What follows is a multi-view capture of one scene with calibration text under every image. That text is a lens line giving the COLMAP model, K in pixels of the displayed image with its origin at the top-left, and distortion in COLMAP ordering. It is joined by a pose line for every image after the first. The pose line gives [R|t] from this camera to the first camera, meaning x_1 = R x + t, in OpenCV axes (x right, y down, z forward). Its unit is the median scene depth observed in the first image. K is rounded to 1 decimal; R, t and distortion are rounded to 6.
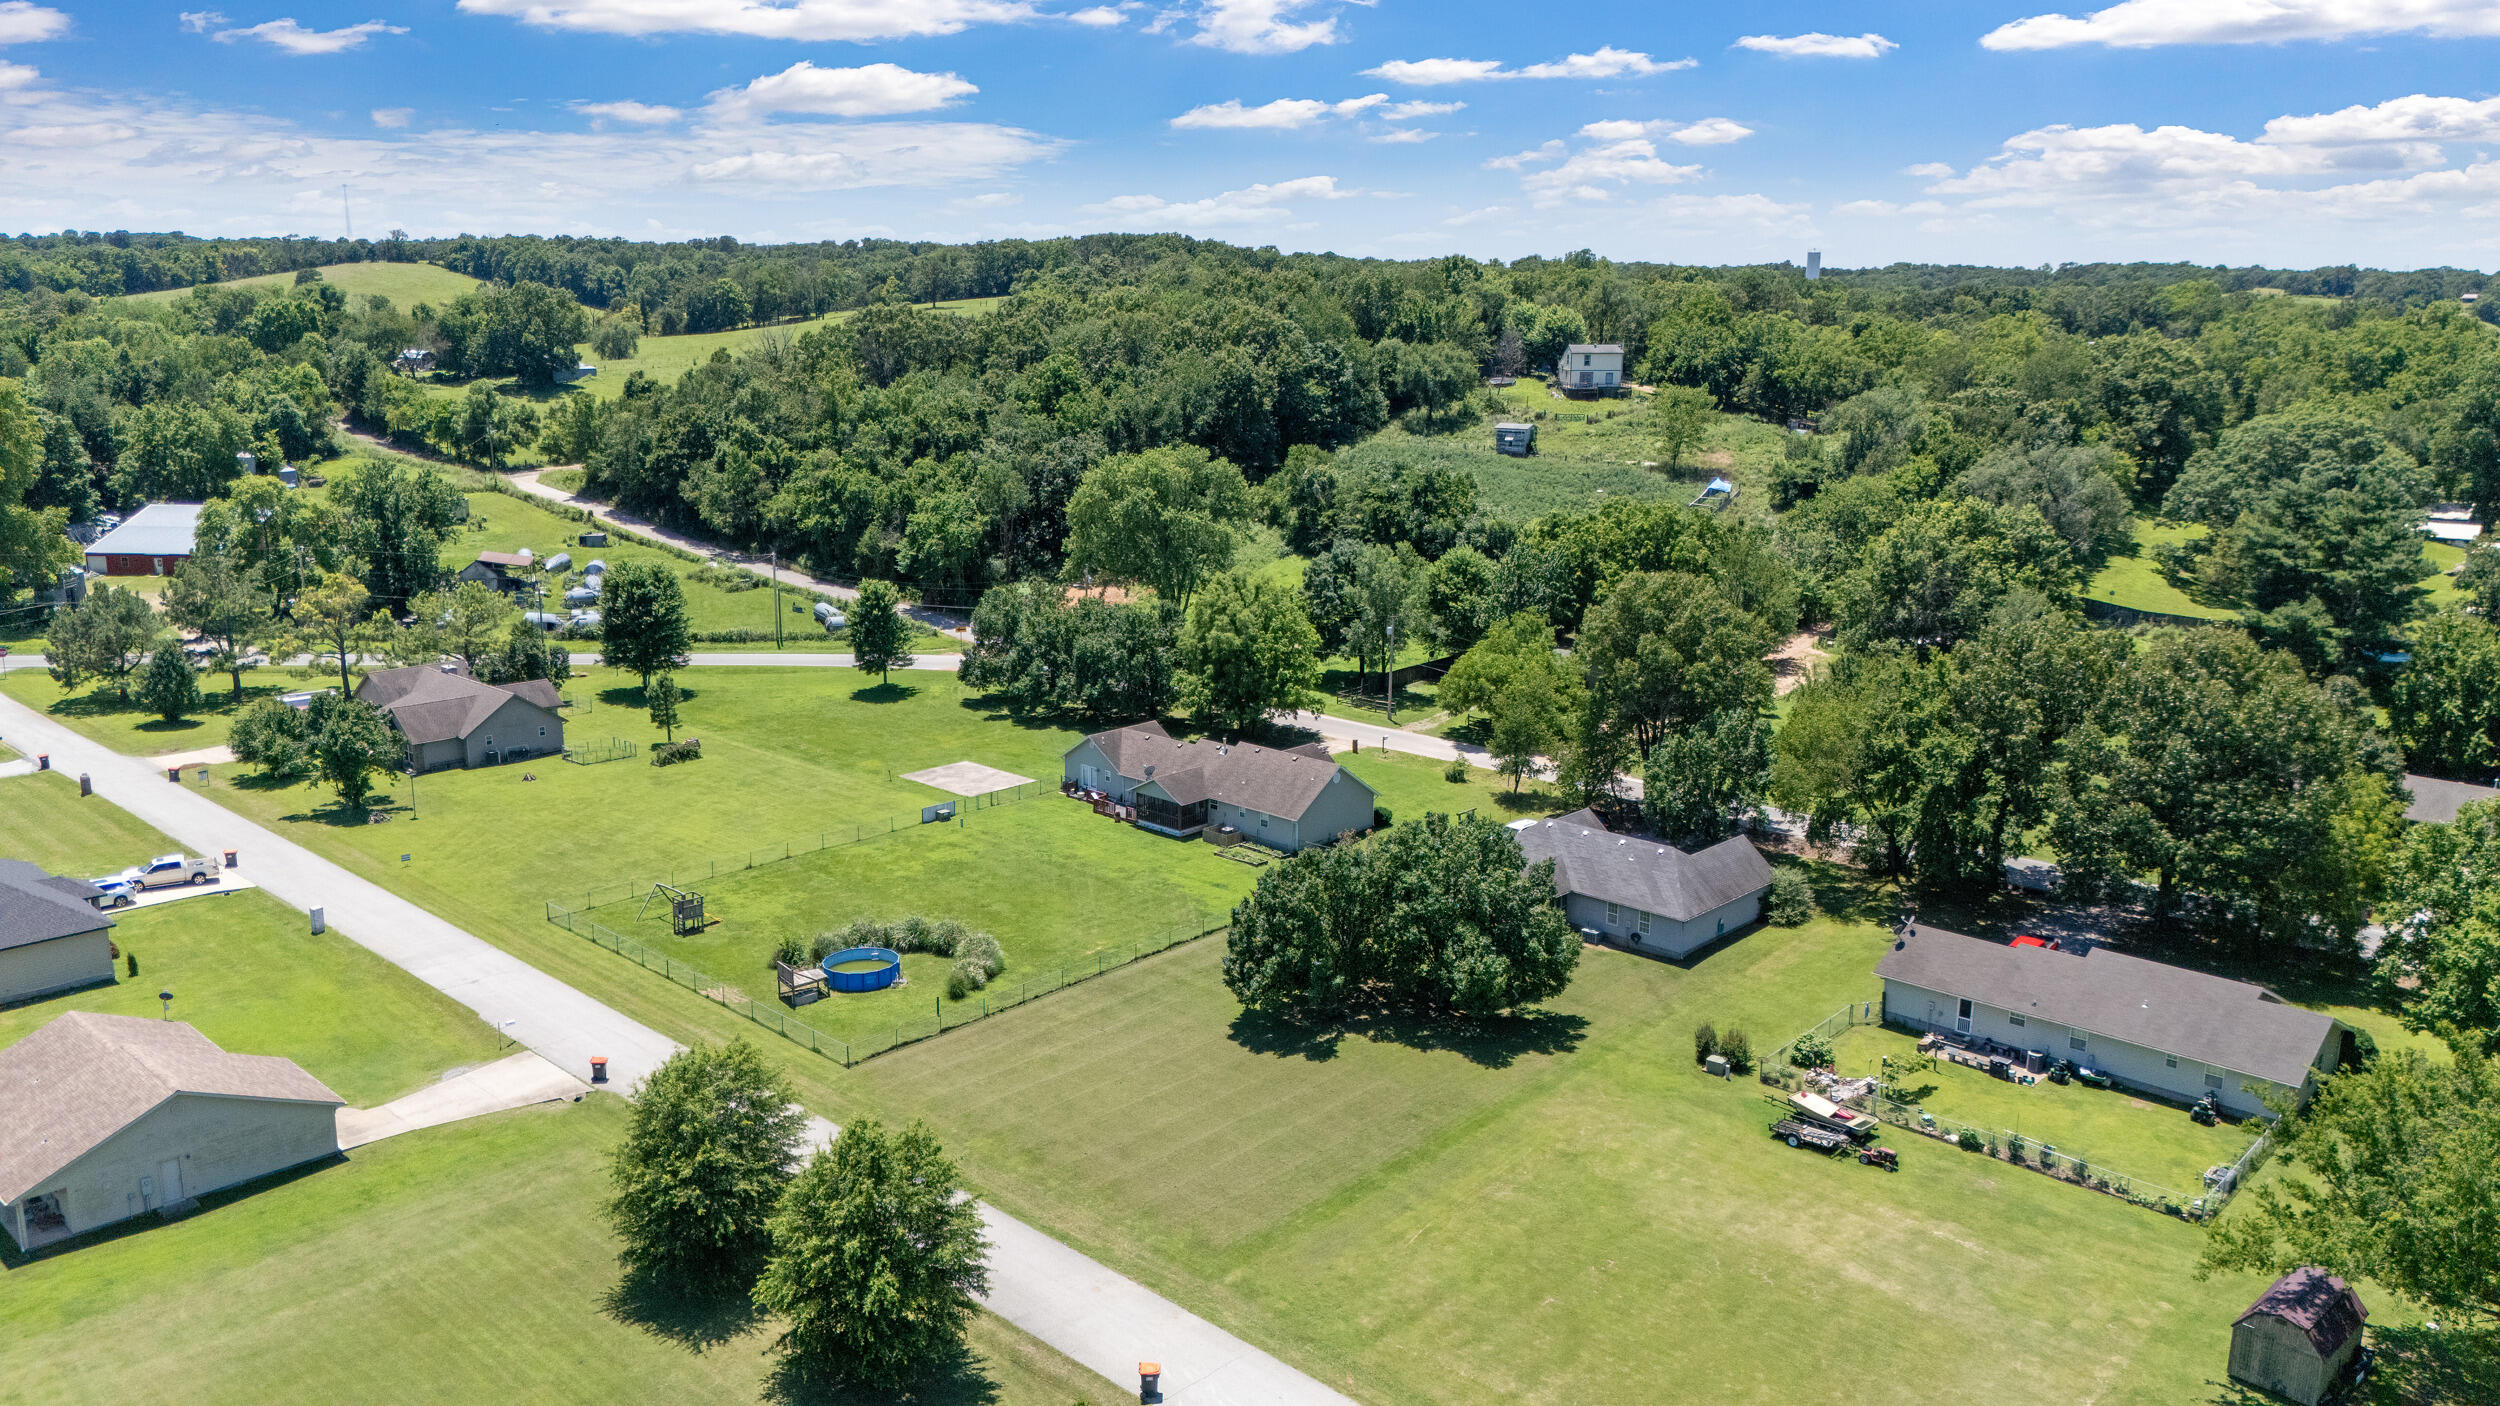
lens RADIAL K [[1849.5, 0, 1244.4], [0, 1849.5, 629.0], [0, 0, 1]] dist [0.082613, -0.003544]
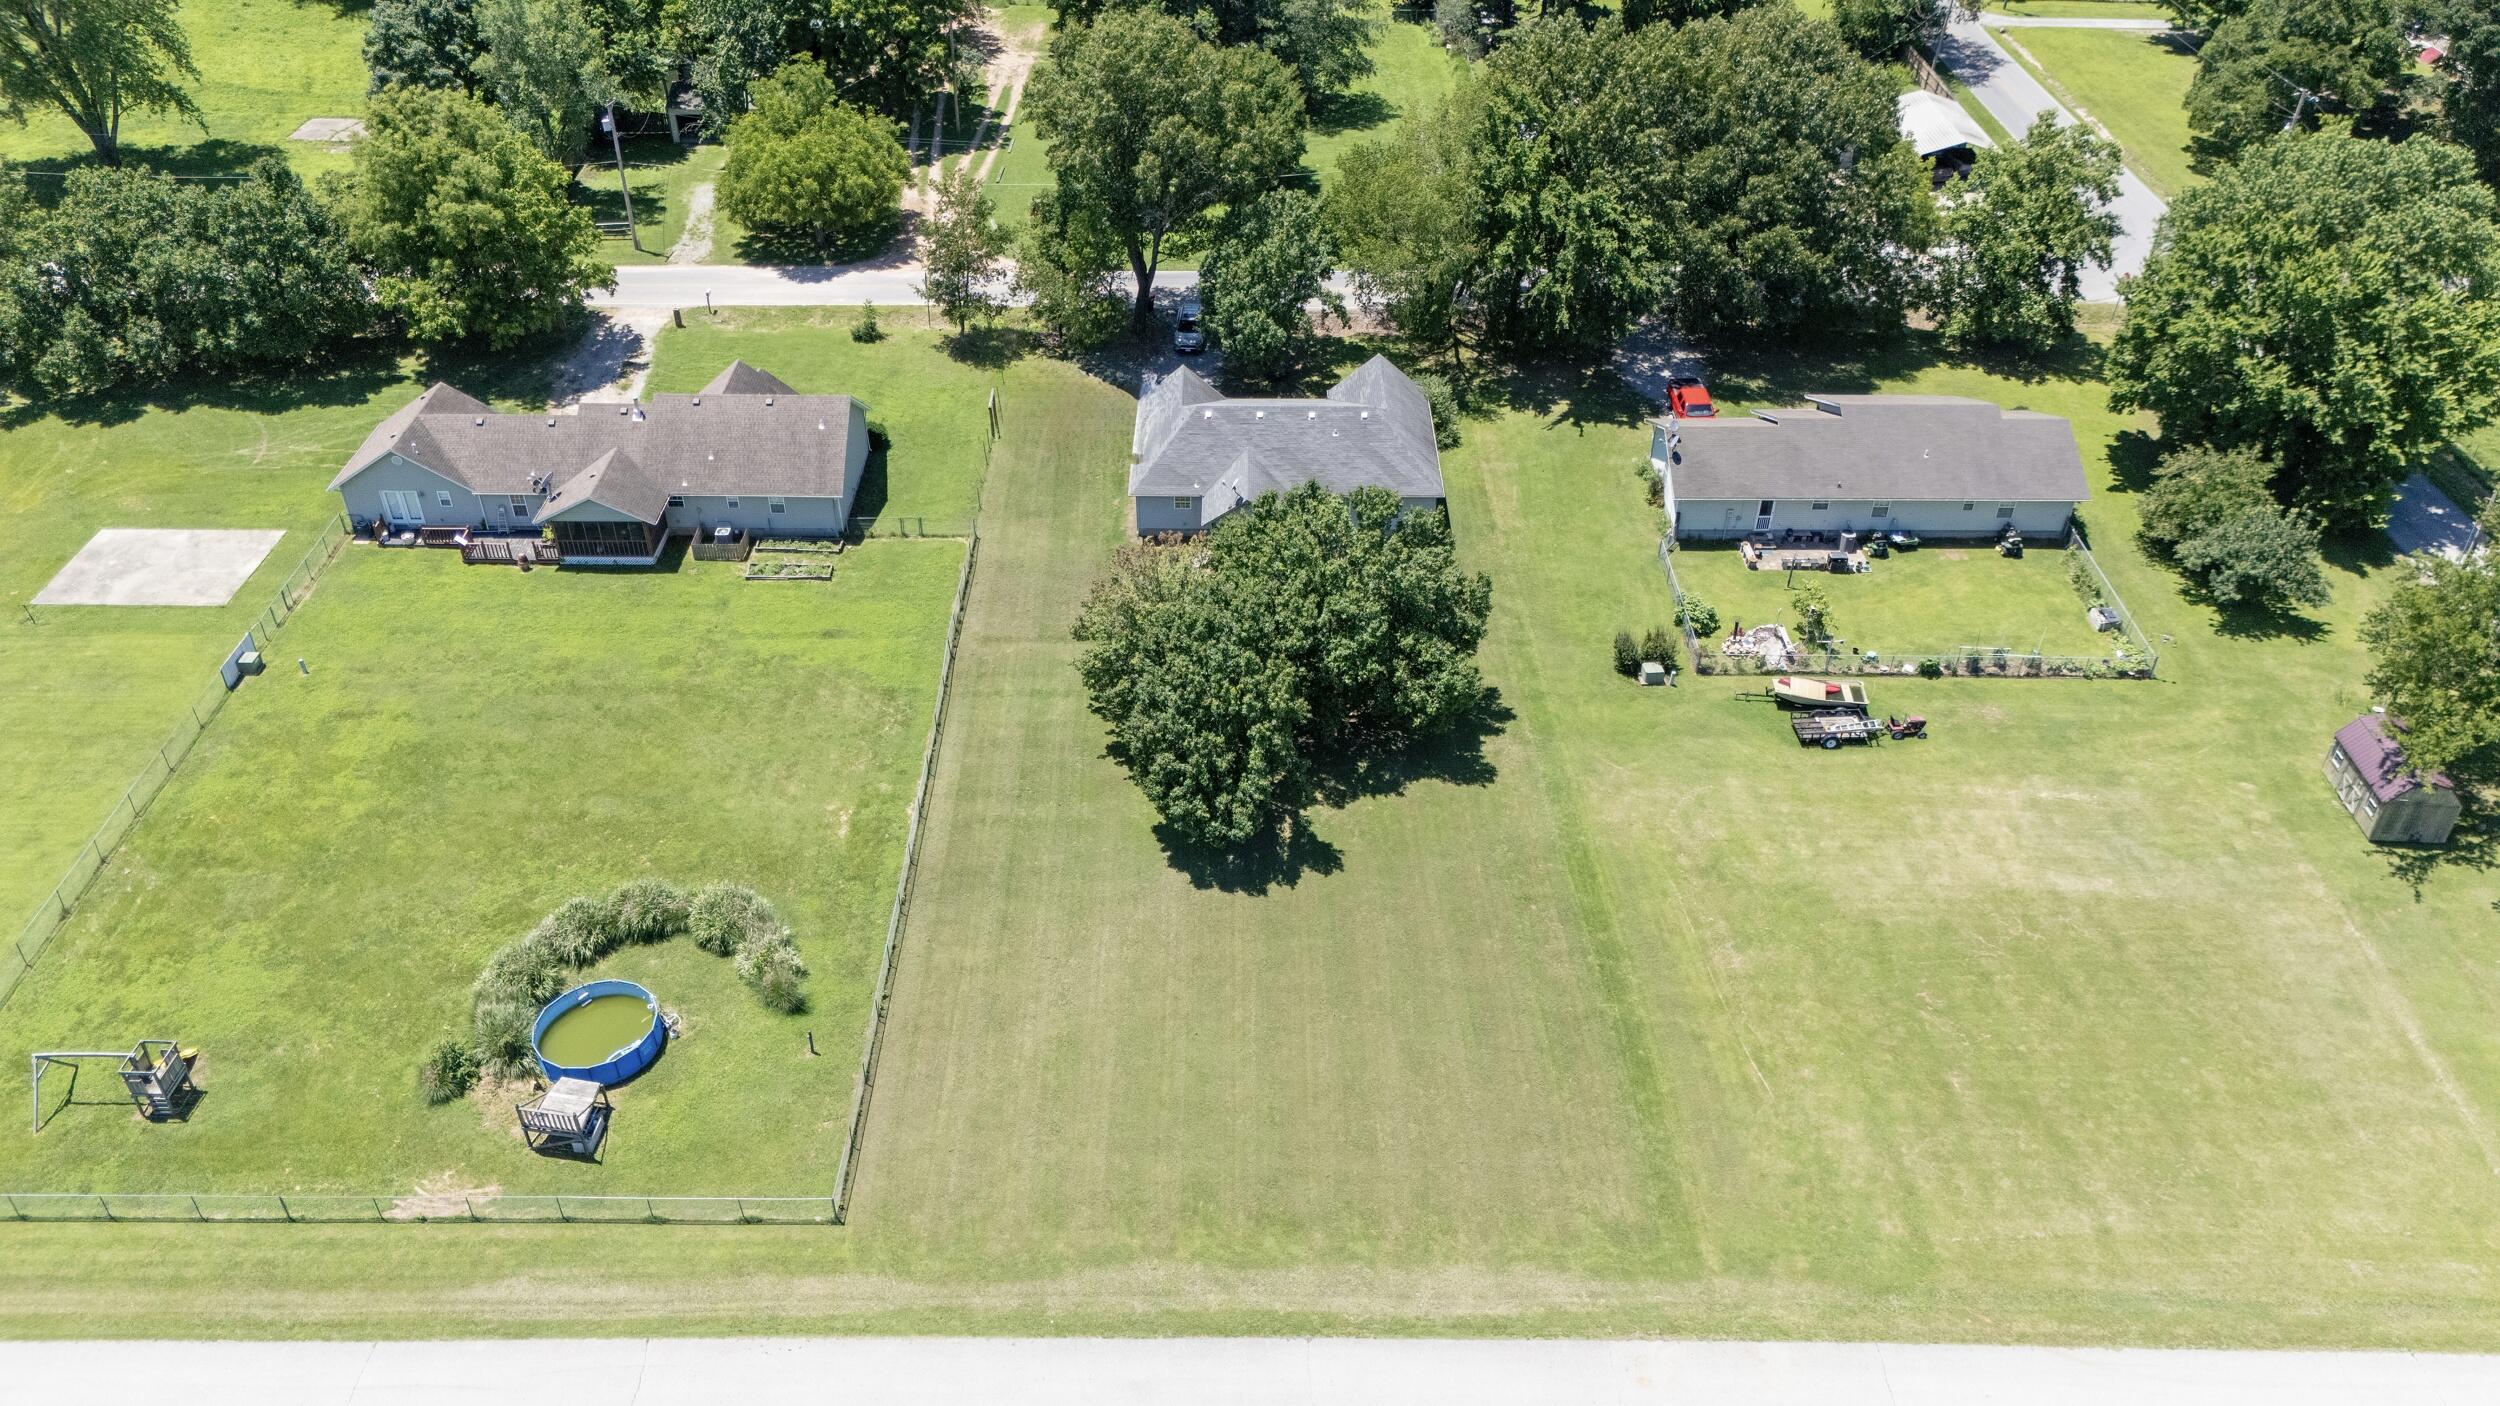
lens RADIAL K [[1832.8, 0, 1236.0], [0, 1832.8, 713.8], [0, 0, 1]] dist [0.080071, -0.077135]
pose [[0.729236, -0.410642, 0.547347, -0.377528], [0.121726, 0.865001, 0.486782, -0.200847], [-0.673348, -0.288352, 0.680776, 0.513590]]
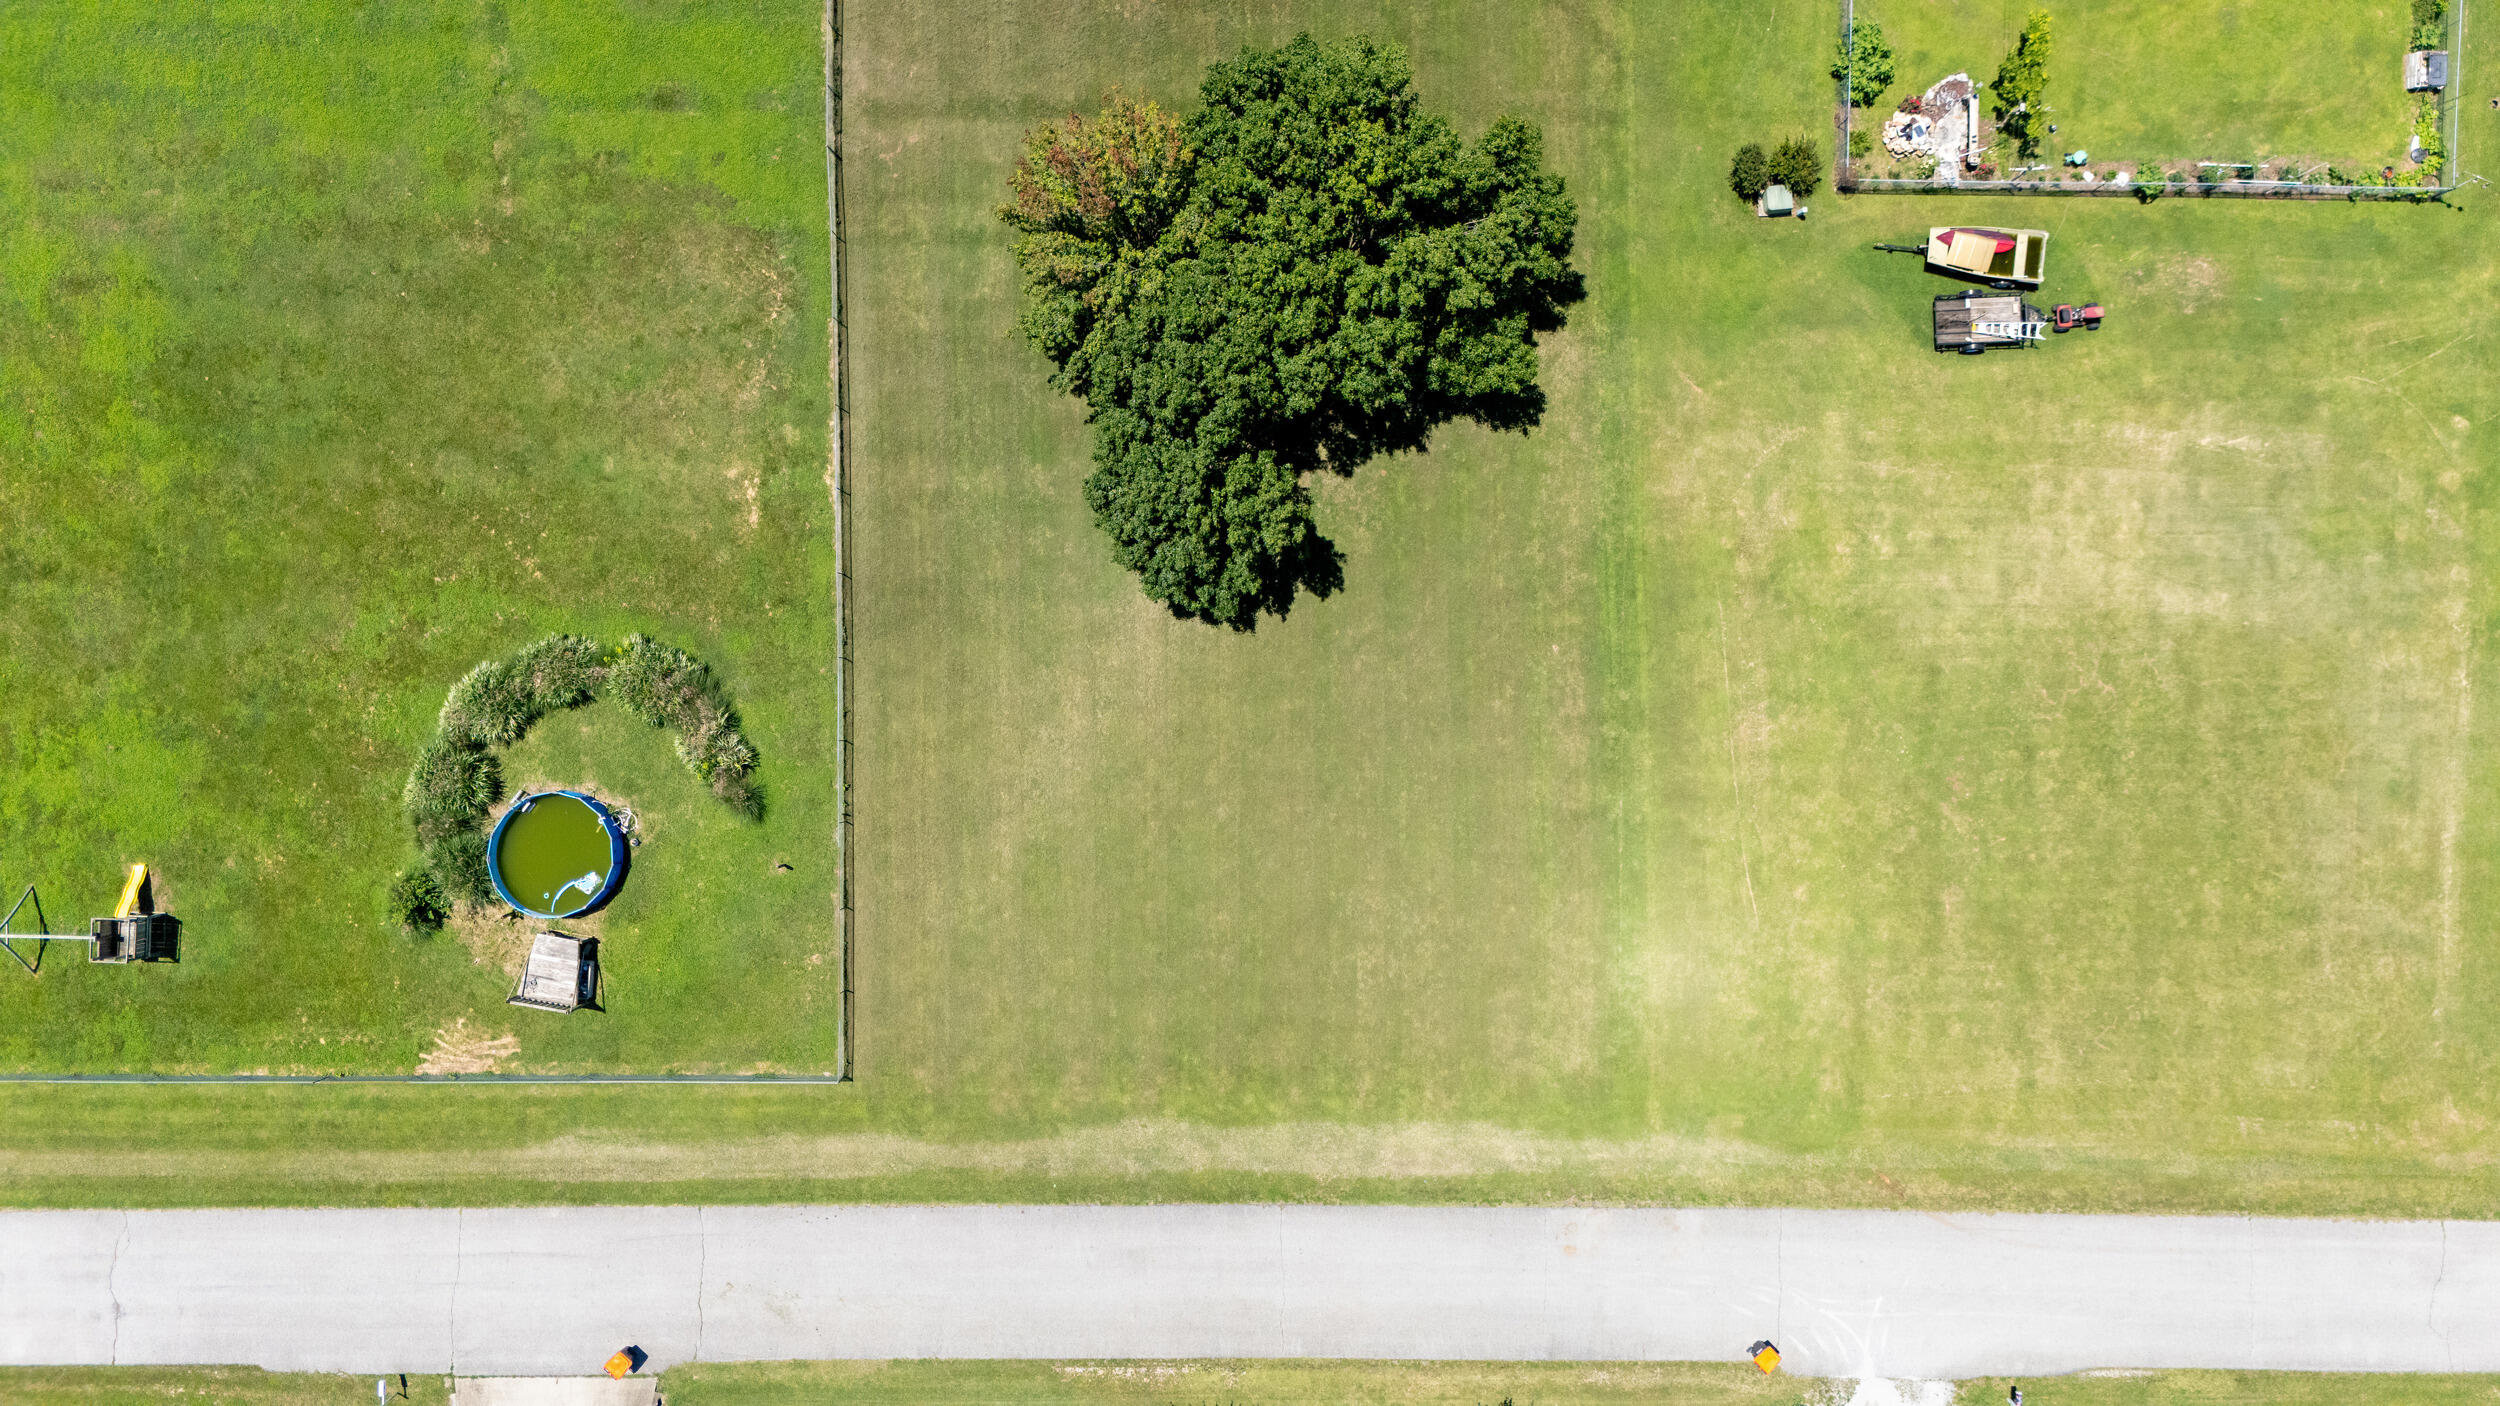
lens RADIAL K [[1832.8, 0, 1236.0], [0, 1832.8, 713.8], [0, 0, 1]] dist [0.080071, -0.077135]
pose [[0.732241, -0.681032, -0.004290, -0.014401], [0.119188, 0.121943, 0.985355, -0.416796], [-0.670535, -0.722028, 0.170463, 0.861506]]
